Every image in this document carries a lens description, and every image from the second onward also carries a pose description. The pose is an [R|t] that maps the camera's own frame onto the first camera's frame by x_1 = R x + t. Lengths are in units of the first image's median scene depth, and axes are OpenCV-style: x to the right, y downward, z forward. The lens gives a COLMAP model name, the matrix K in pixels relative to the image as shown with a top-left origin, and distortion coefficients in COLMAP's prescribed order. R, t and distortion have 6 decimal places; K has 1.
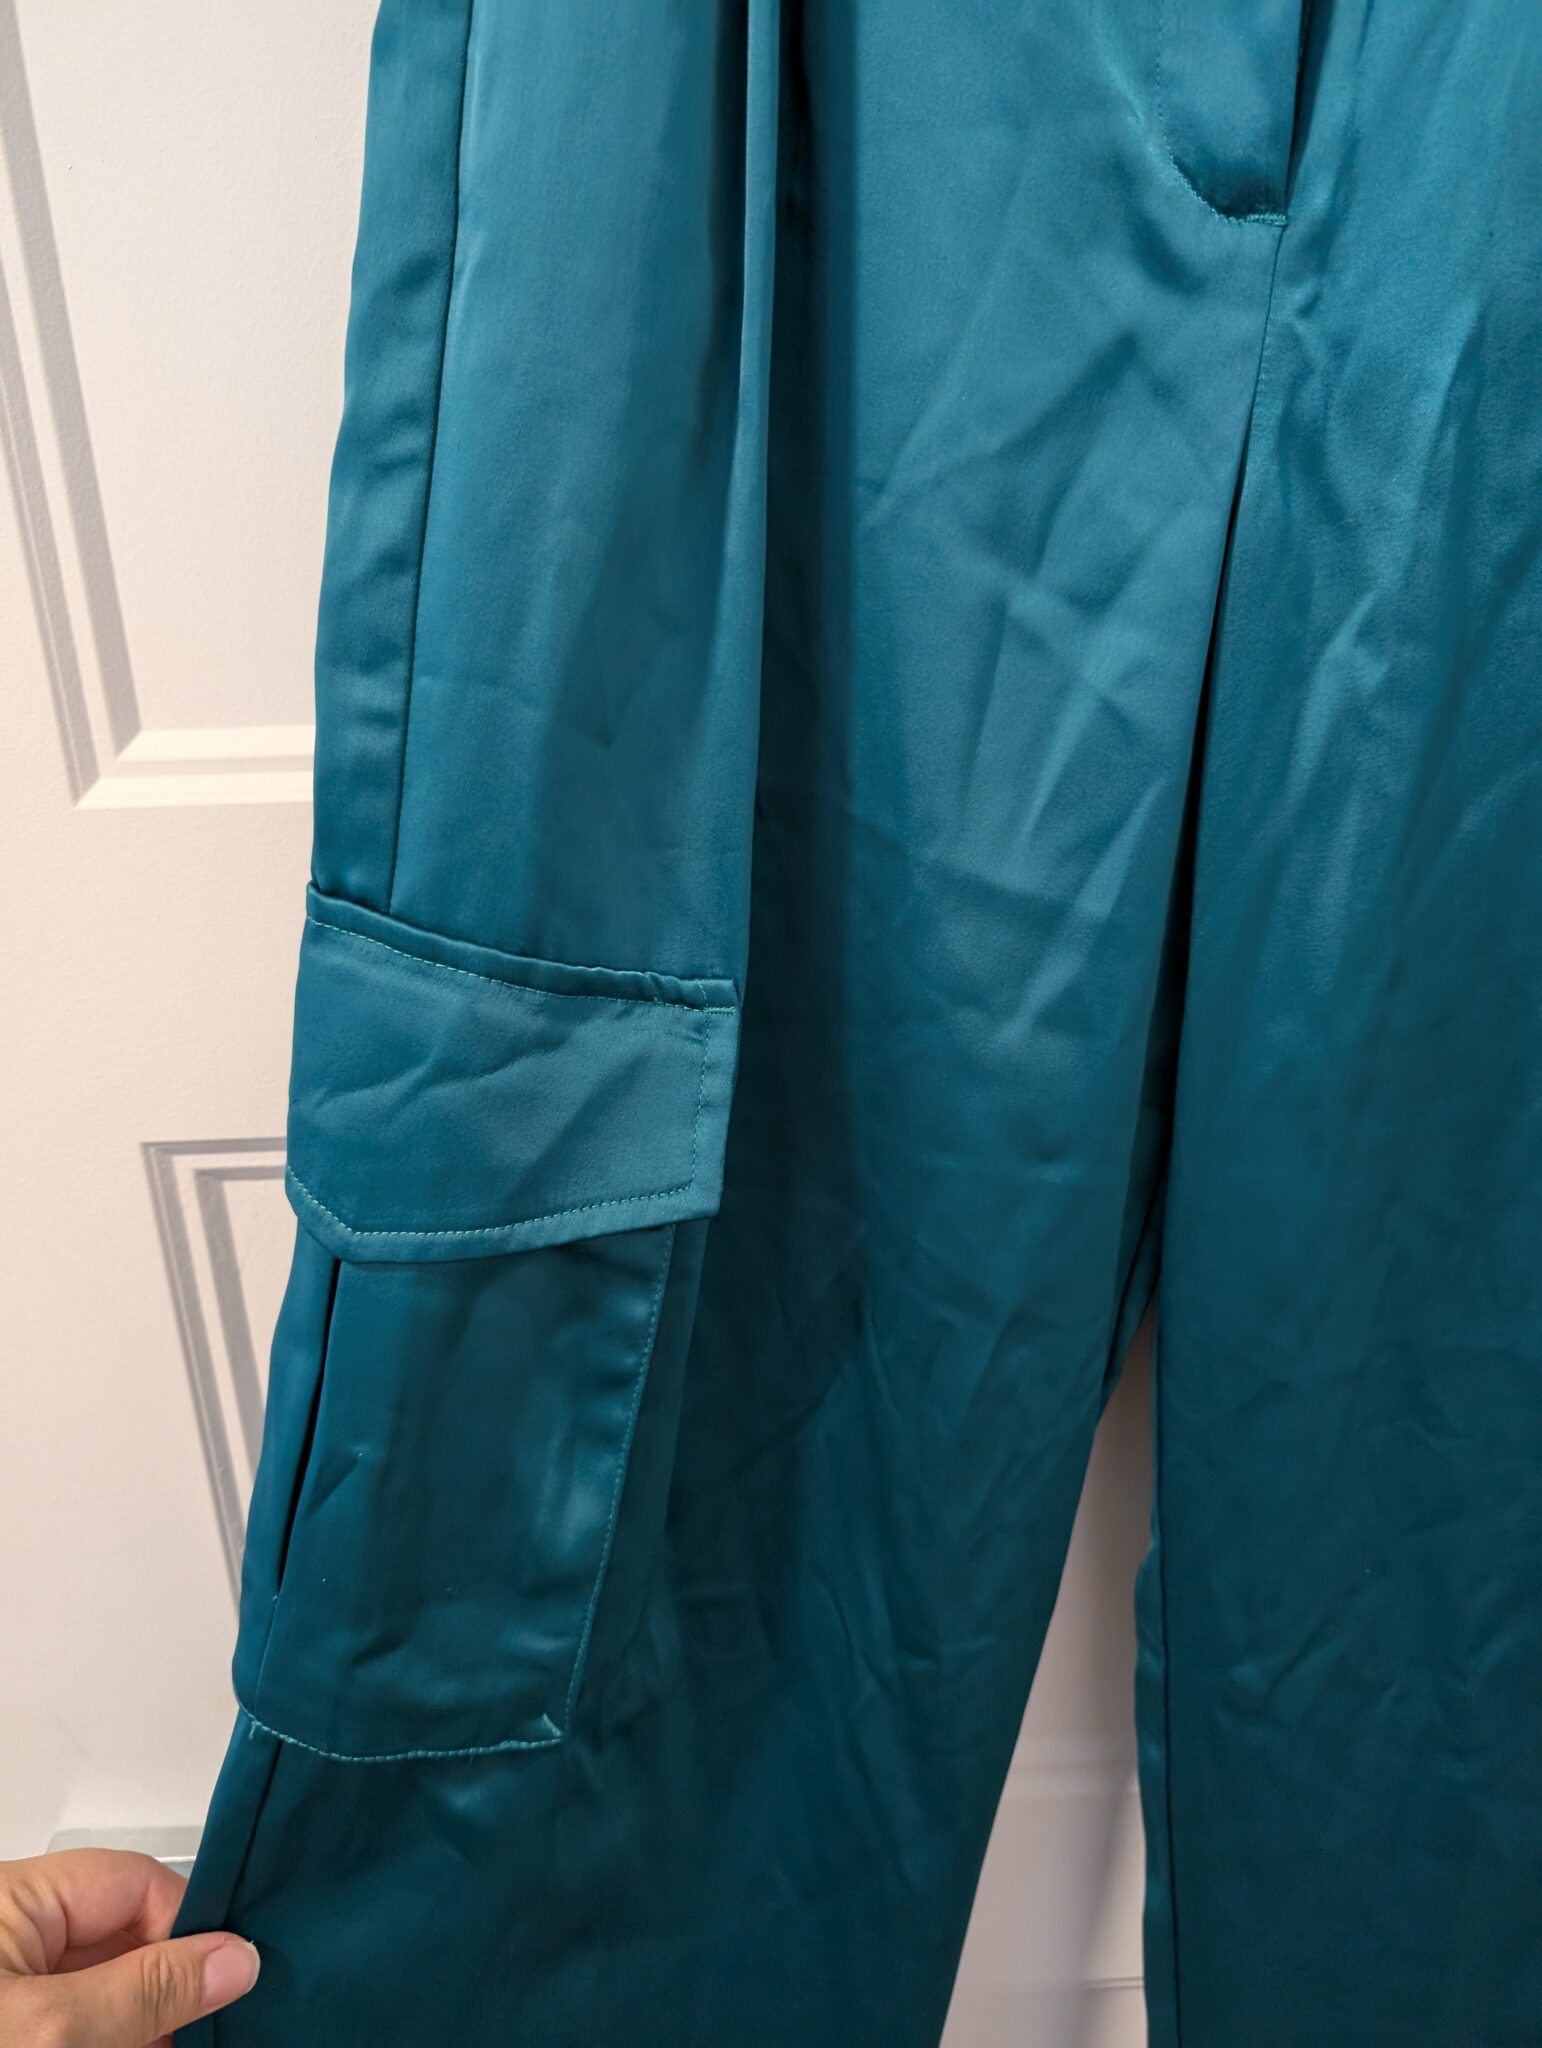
lens RADIAL K [[1460.0, 0, 770.3], [0, 1460.0, 827.7], [0, 0, 1]] dist [-0.005399, 0.000088]
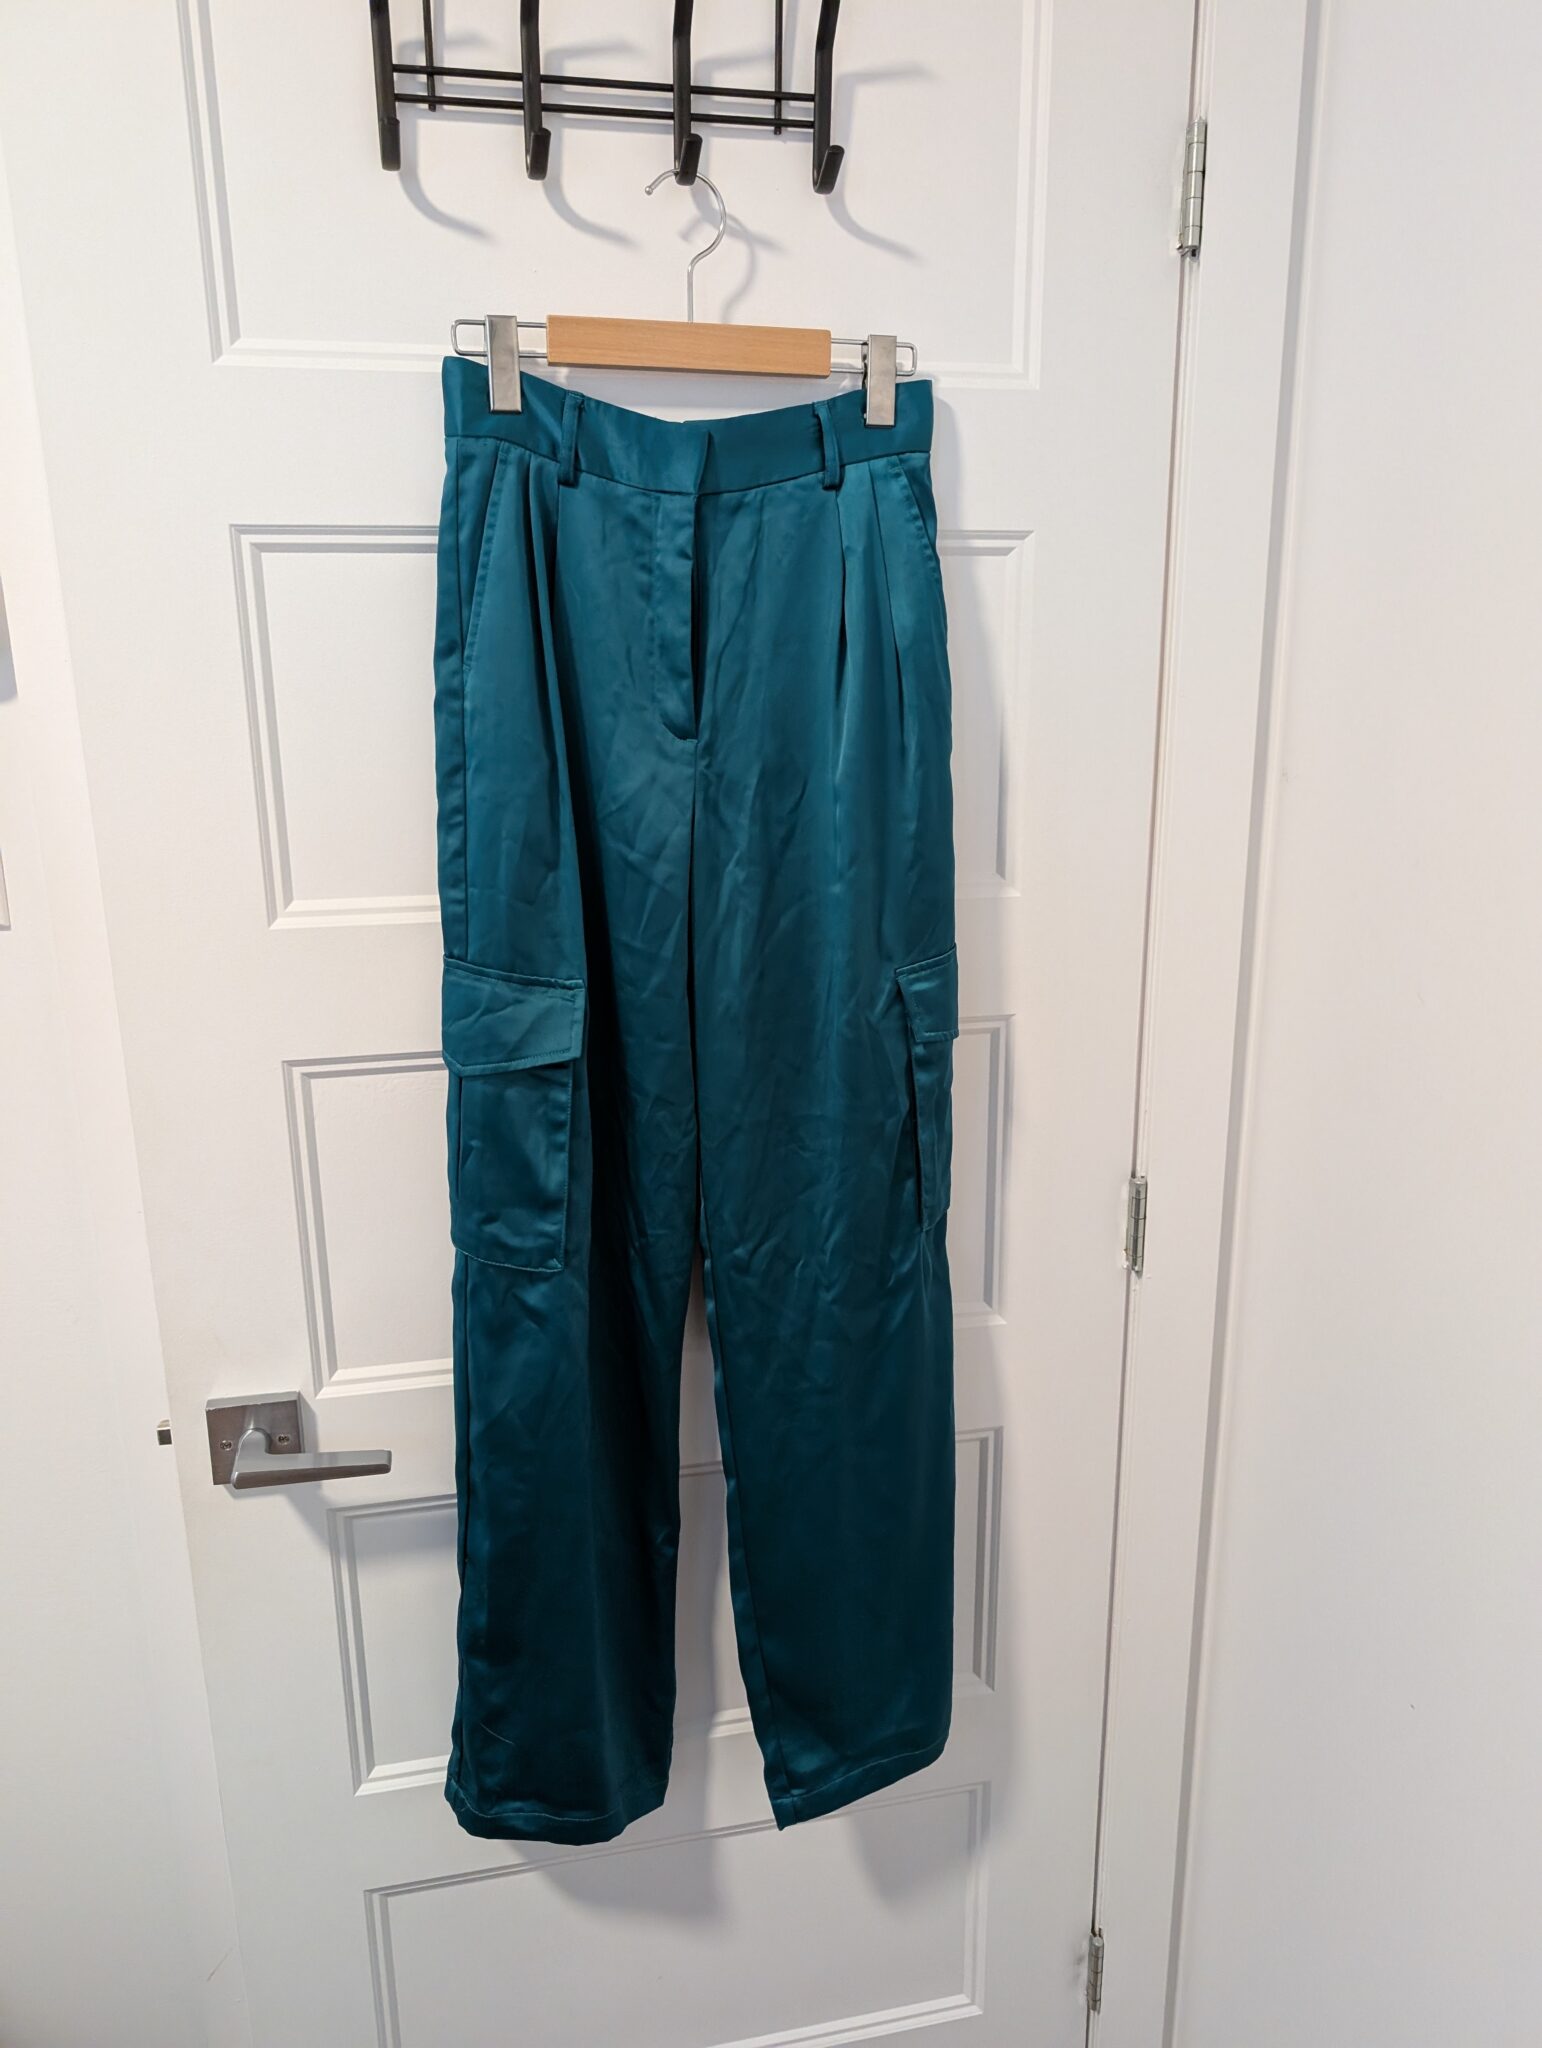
lens RADIAL K [[1571.2, 0, 771.6], [0, 1571.2, 985.1], [0, 0, 1]] dist [-0.008881, -0.000721]
pose [[0.972122, -0.032138, -0.232262, 1.180843], [0.044368, 0.997880, 0.047623, -0.025369], [0.230239, -0.056600, 0.971487, -2.172971]]
